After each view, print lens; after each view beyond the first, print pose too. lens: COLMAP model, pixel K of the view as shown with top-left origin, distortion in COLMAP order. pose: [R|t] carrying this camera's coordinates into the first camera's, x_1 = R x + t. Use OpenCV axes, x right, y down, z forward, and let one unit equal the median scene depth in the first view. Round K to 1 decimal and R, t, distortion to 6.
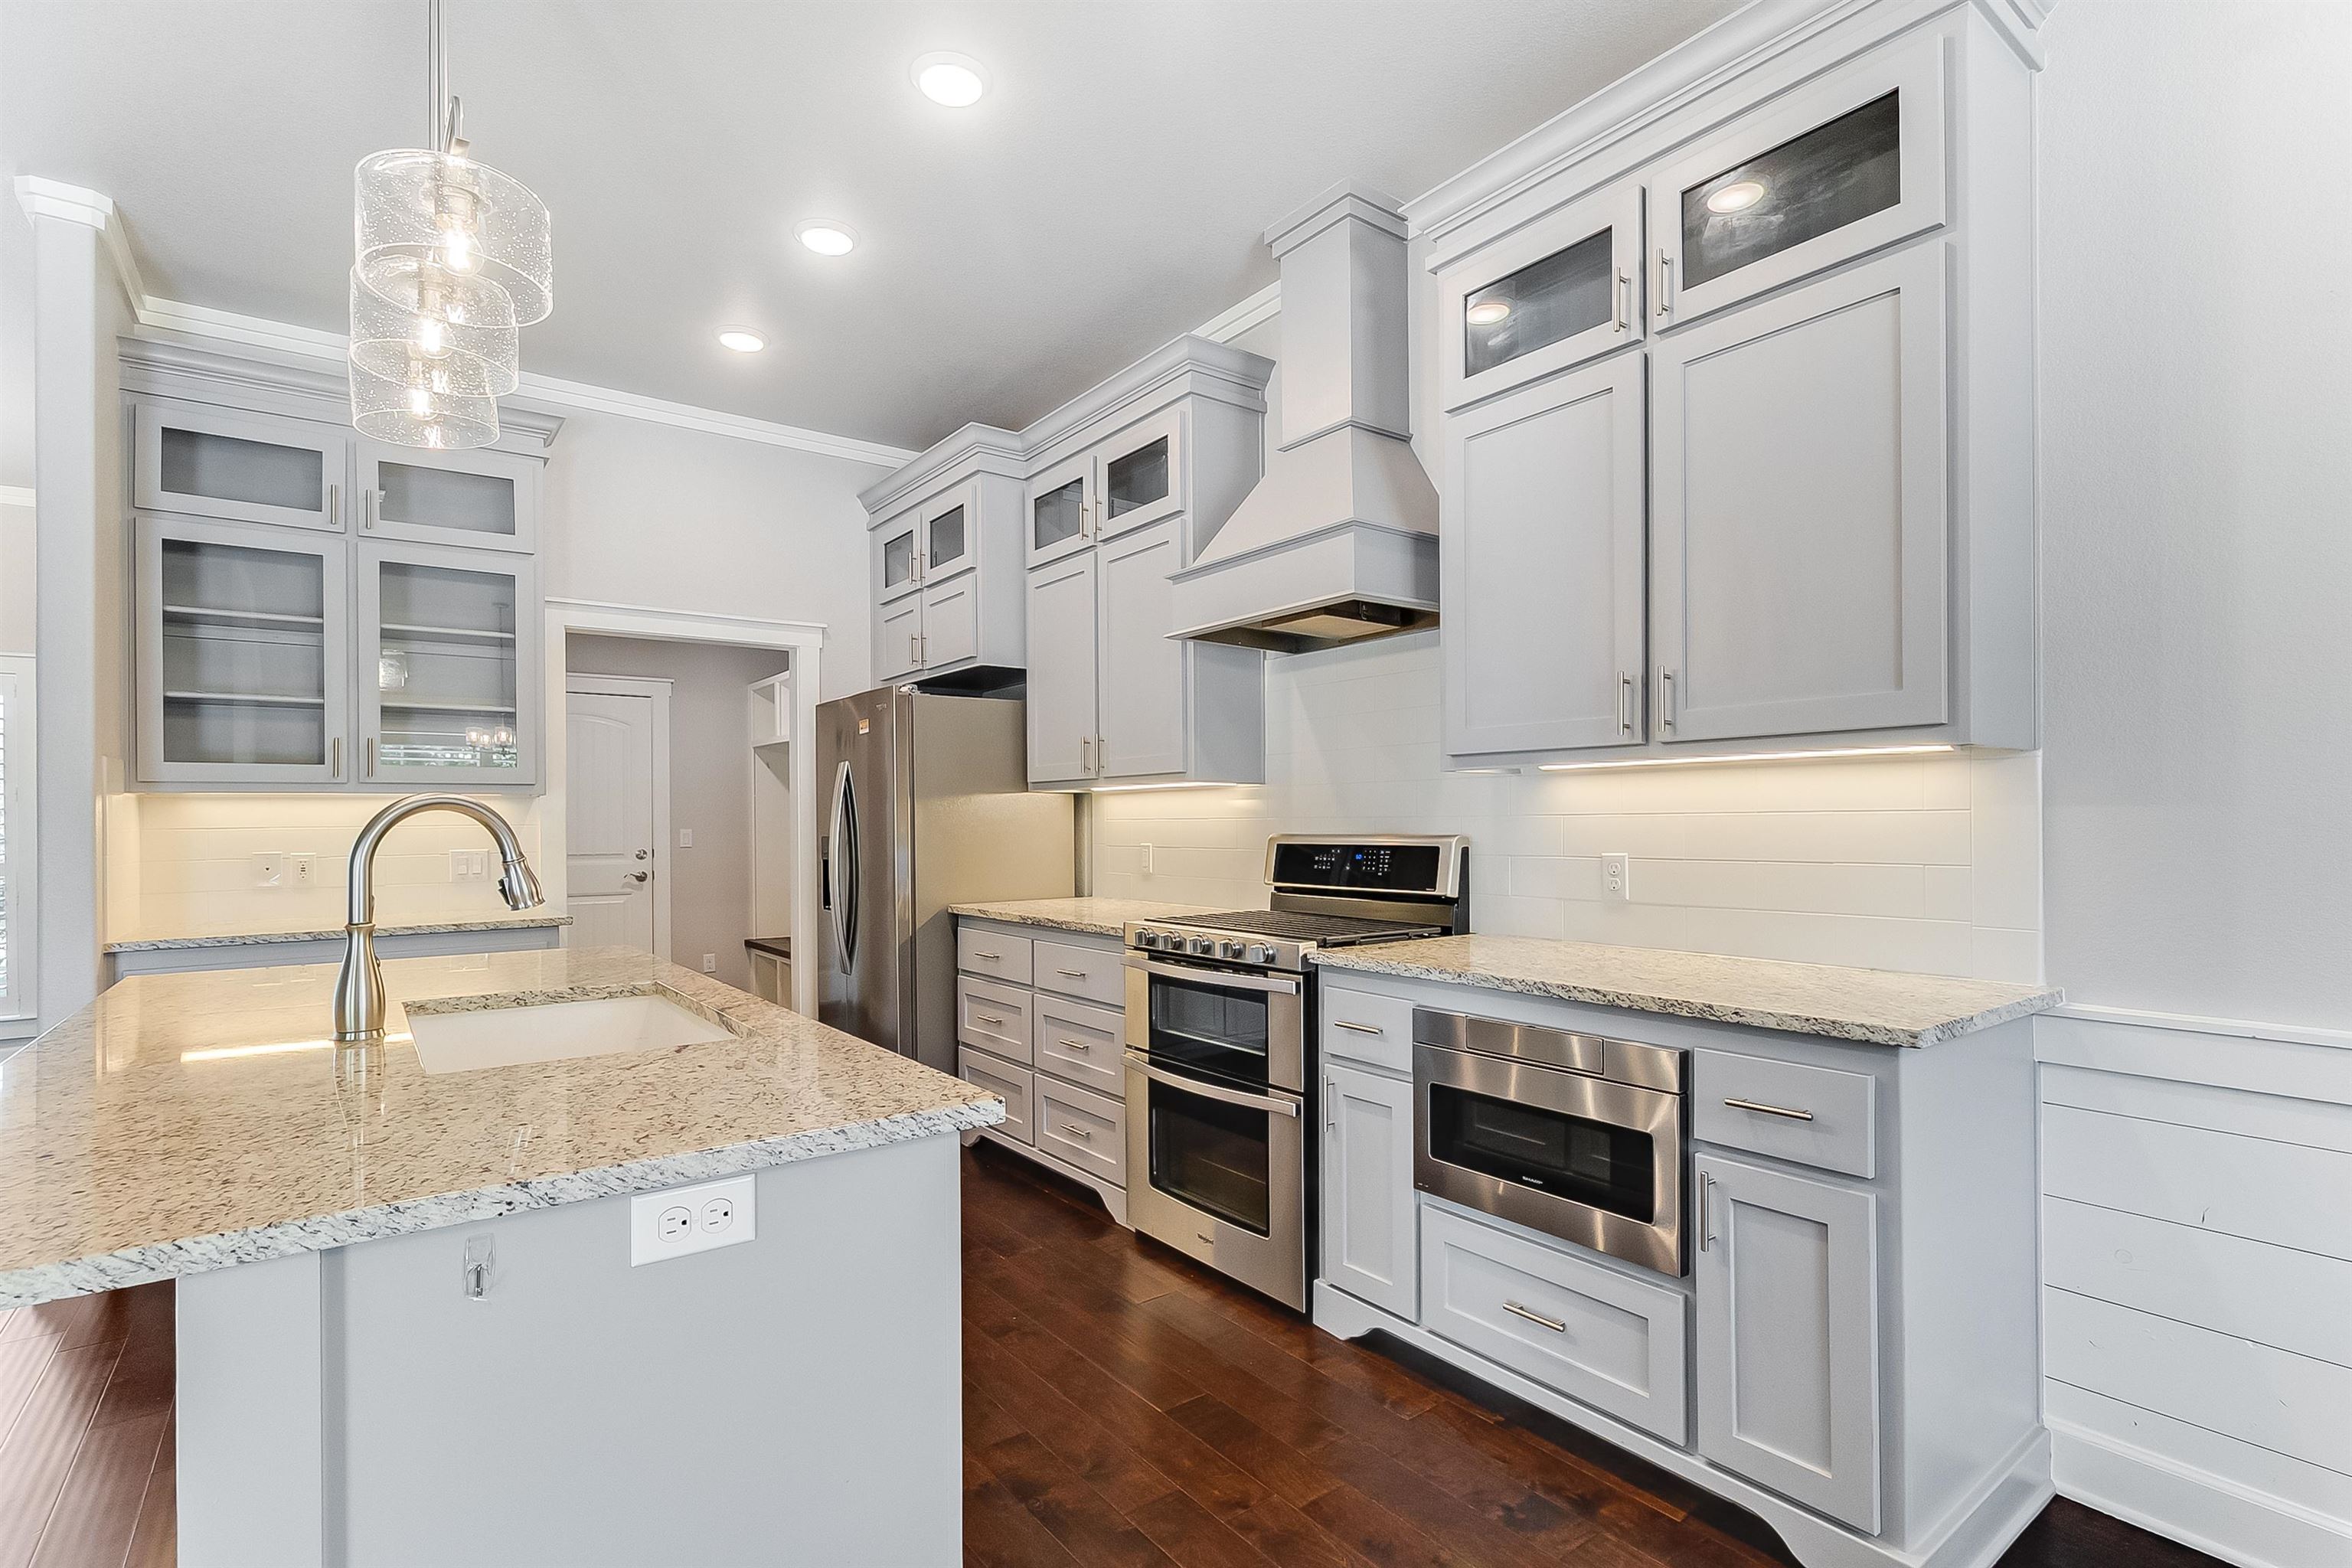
lens RADIAL K [[1118.2, 0, 1193.2], [0, 1118.2, 818.3], [0, 0, 1]] dist [0.003376, -0.000043]
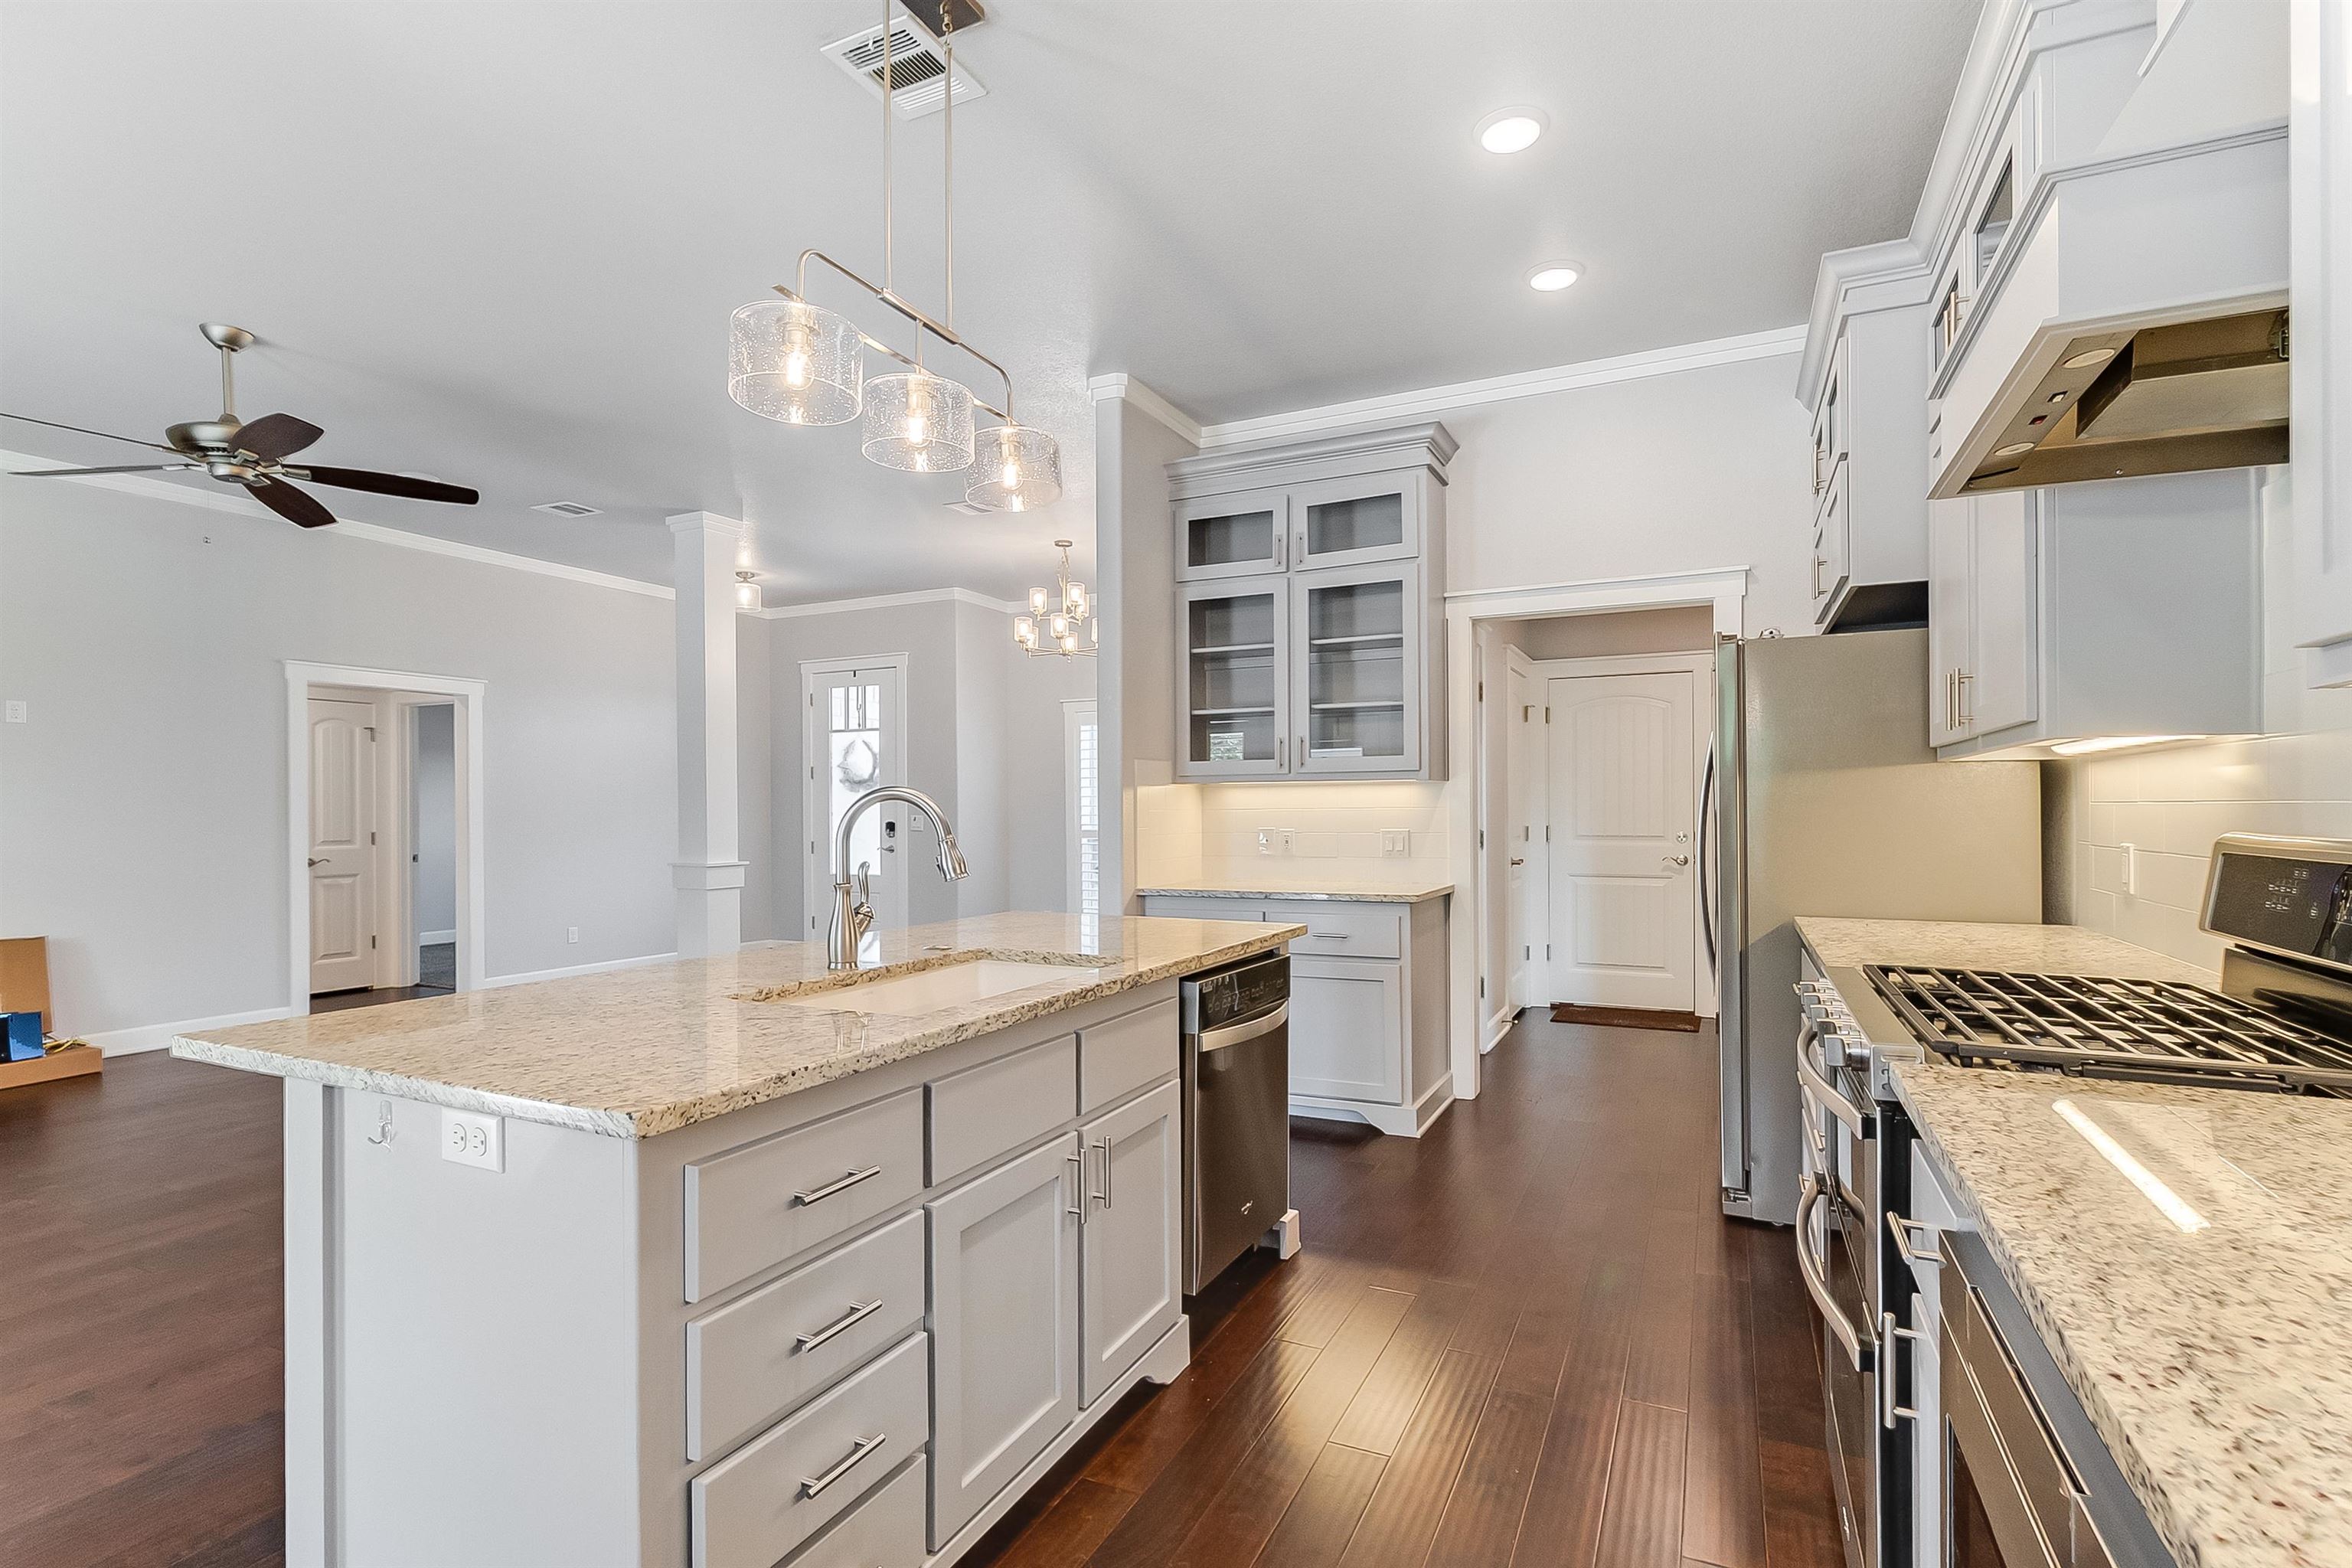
lens RADIAL K [[1121.6, 0, 1191.4], [0, 1121.6, 802.1], [0, 0, 1]] dist [0.016201, 0.000125]
pose [[0.458502, 0.000288, -0.888693, 0.303569], [0.004278, 0.999988, 0.002531, -0.003370], [0.888683, -0.004963, 0.458495, 0.343027]]
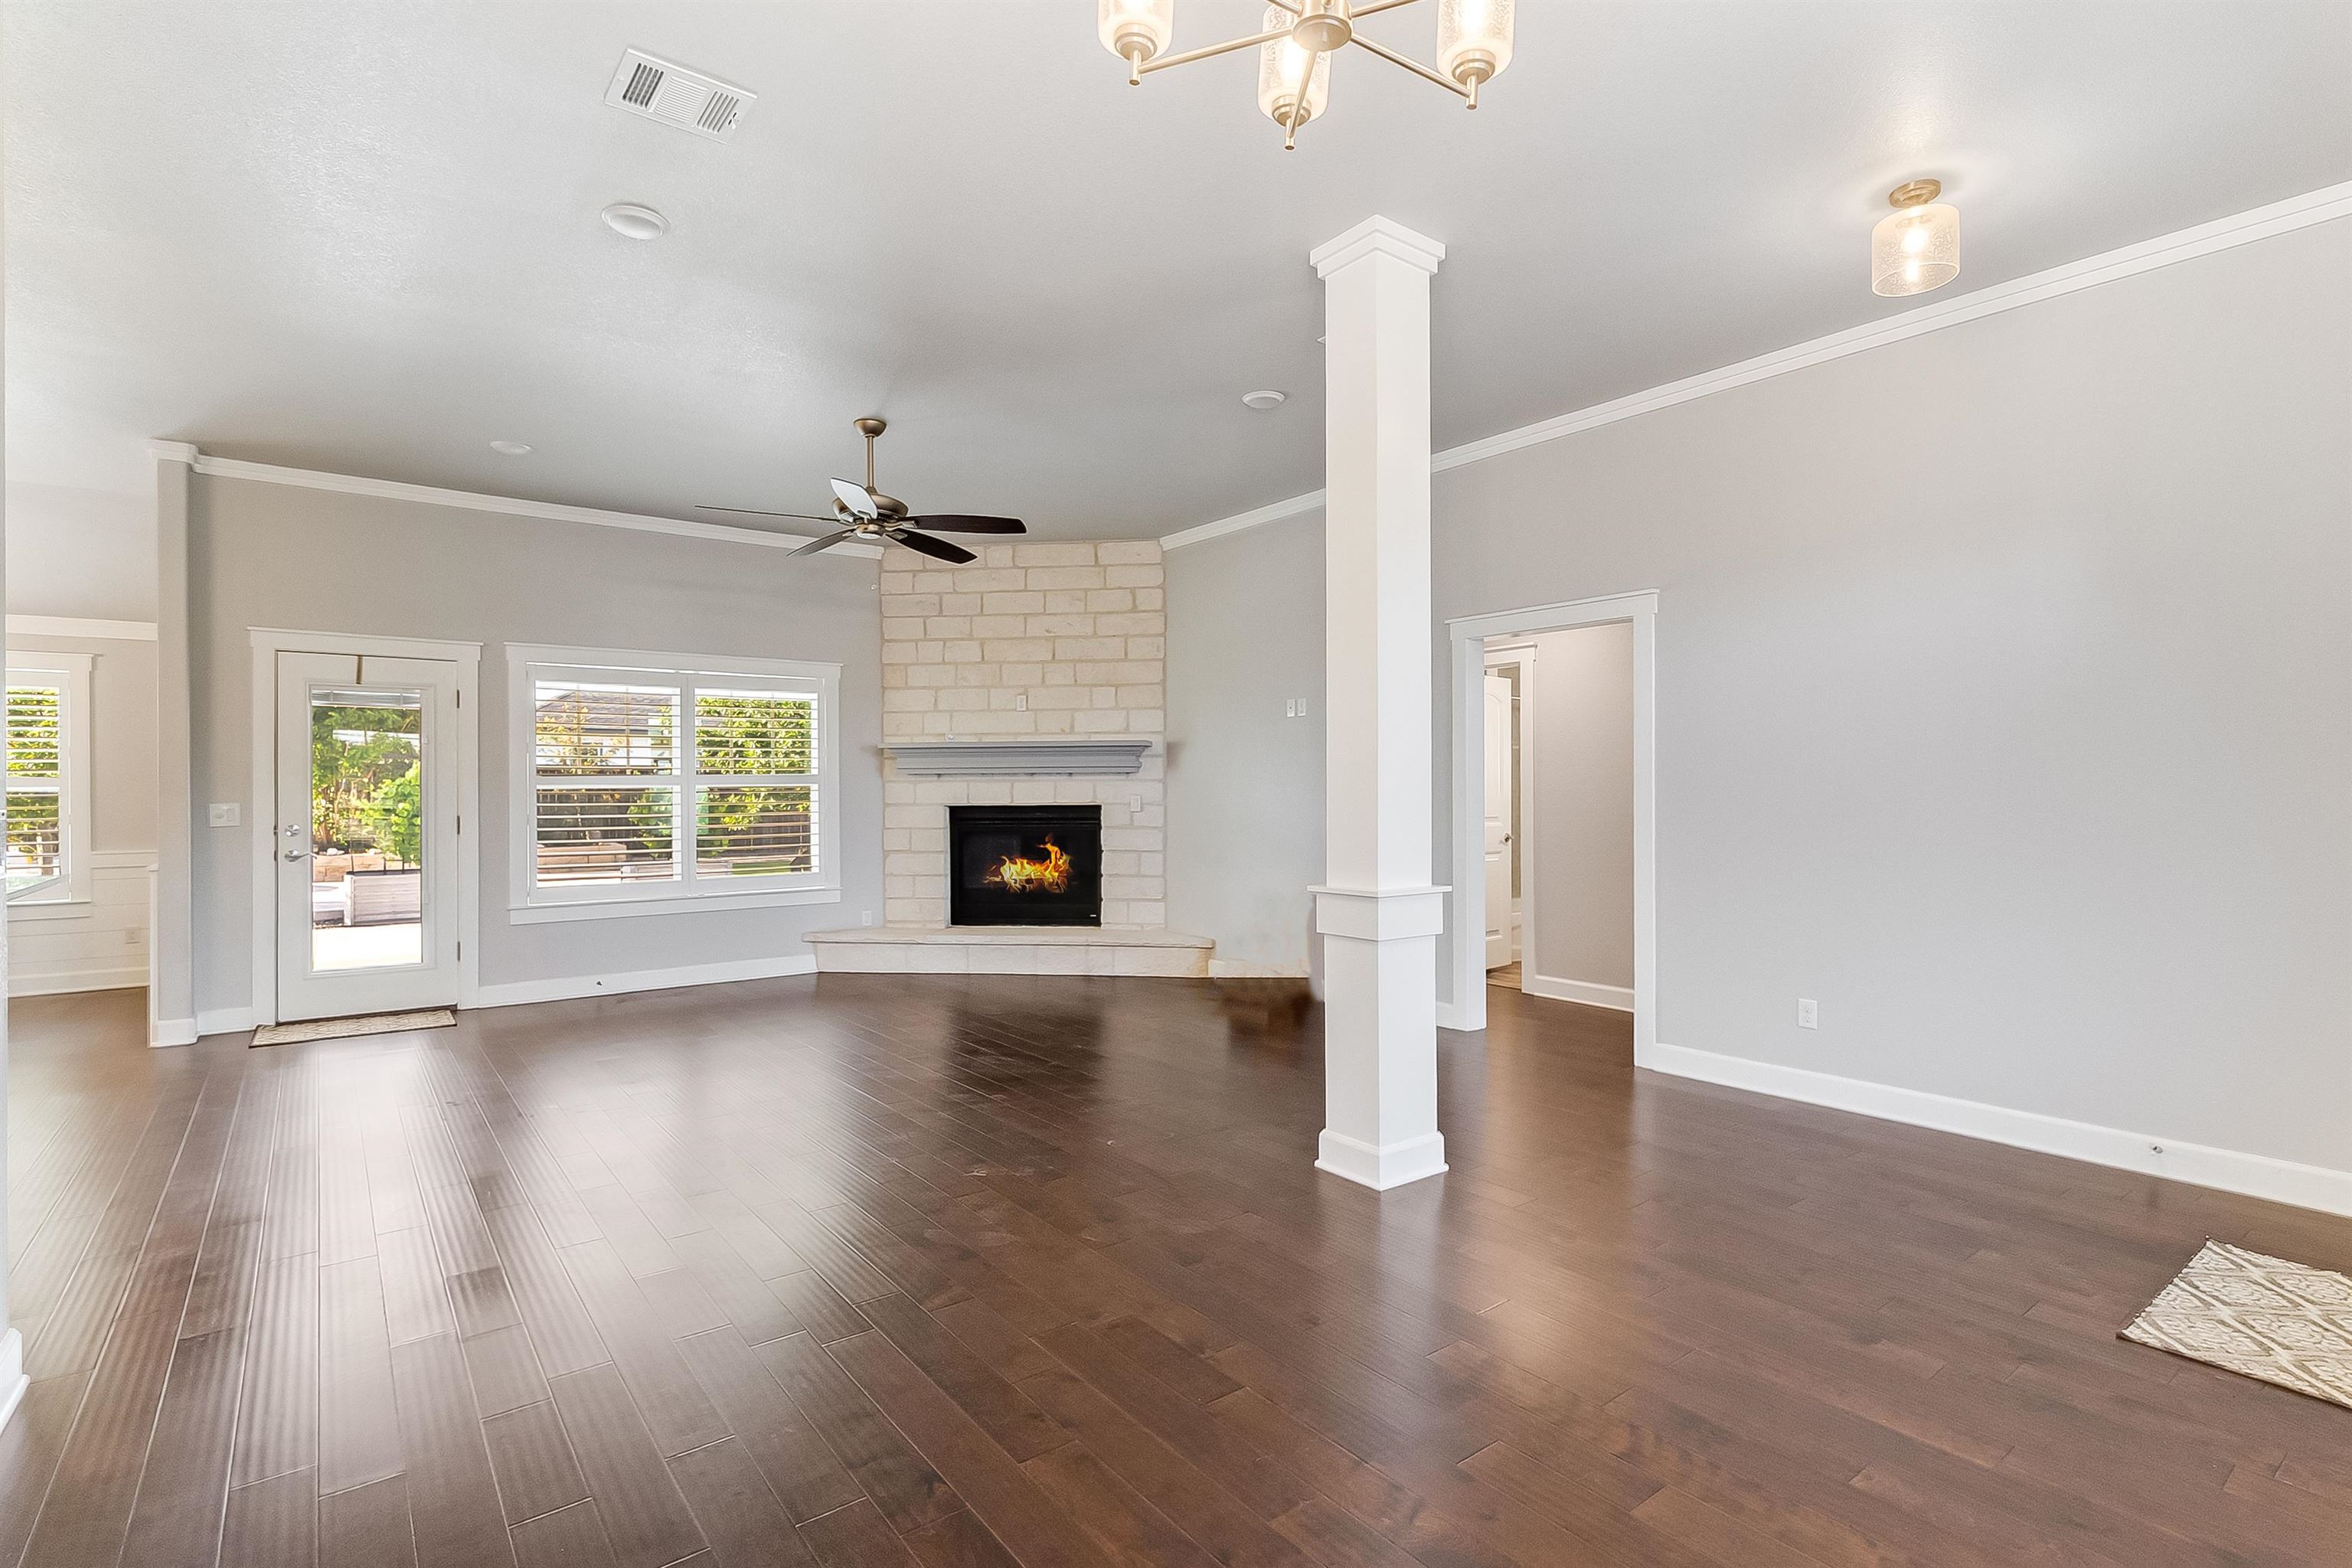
lens RADIAL K [[1104.9, 0, 1186.1], [0, 1104.9, 790.1], [0, 0, 1]] dist [-0.000985, -0.000400]
pose [[-0.999945, 0.010082, -0.002899, -1.470964], [0.010093, 0.999943, -0.003569, 0.013691], [0.002863, -0.003598, -0.999989, 1.404368]]
